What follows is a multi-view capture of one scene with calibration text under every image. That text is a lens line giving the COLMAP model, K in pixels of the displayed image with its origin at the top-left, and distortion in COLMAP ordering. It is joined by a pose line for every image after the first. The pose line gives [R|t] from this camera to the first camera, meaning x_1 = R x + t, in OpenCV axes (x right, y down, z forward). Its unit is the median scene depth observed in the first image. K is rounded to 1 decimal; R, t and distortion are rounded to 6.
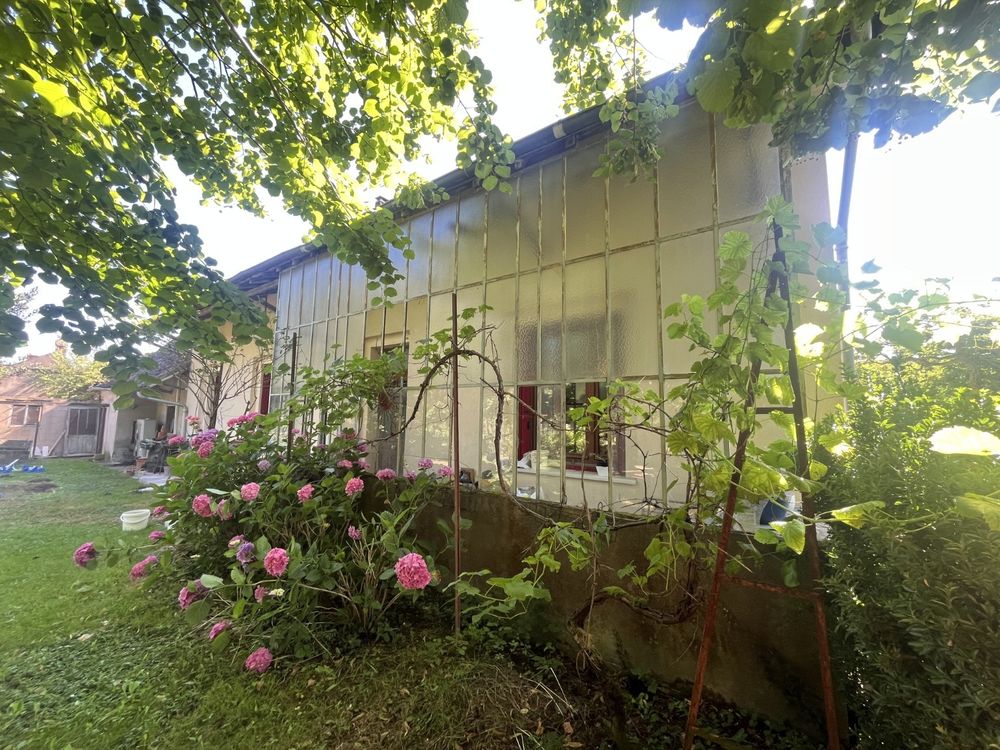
lens RADIAL K [[404.0, 0, 495.9], [0, 404.0, 377.5], [0, 0, 1]] dist [-0.001708, 0.000636]
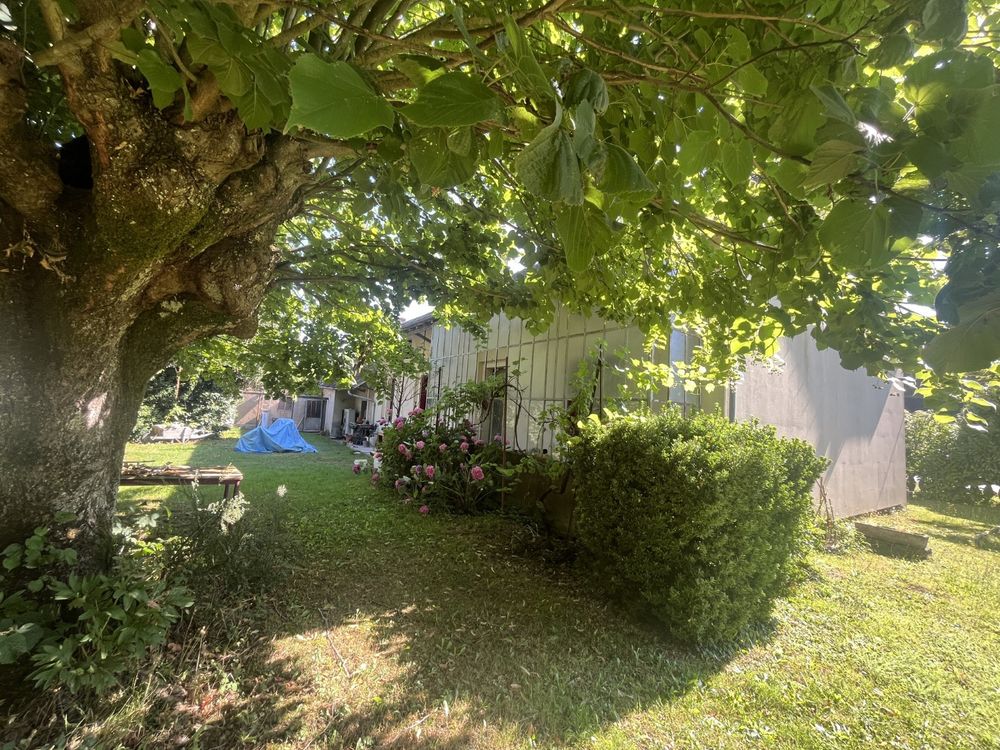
lens RADIAL K [[404.0, 0, 502.6], [0, 404.0, 376.0], [0, 0, 1]] dist [-0.001708, 0.000636]
pose [[0.950589, 0.012595, -0.310198, 0.255142], [-0.013588, 0.999907, -0.001042, -0.049532], [0.310156, 0.005205, 0.950671, -0.490468]]
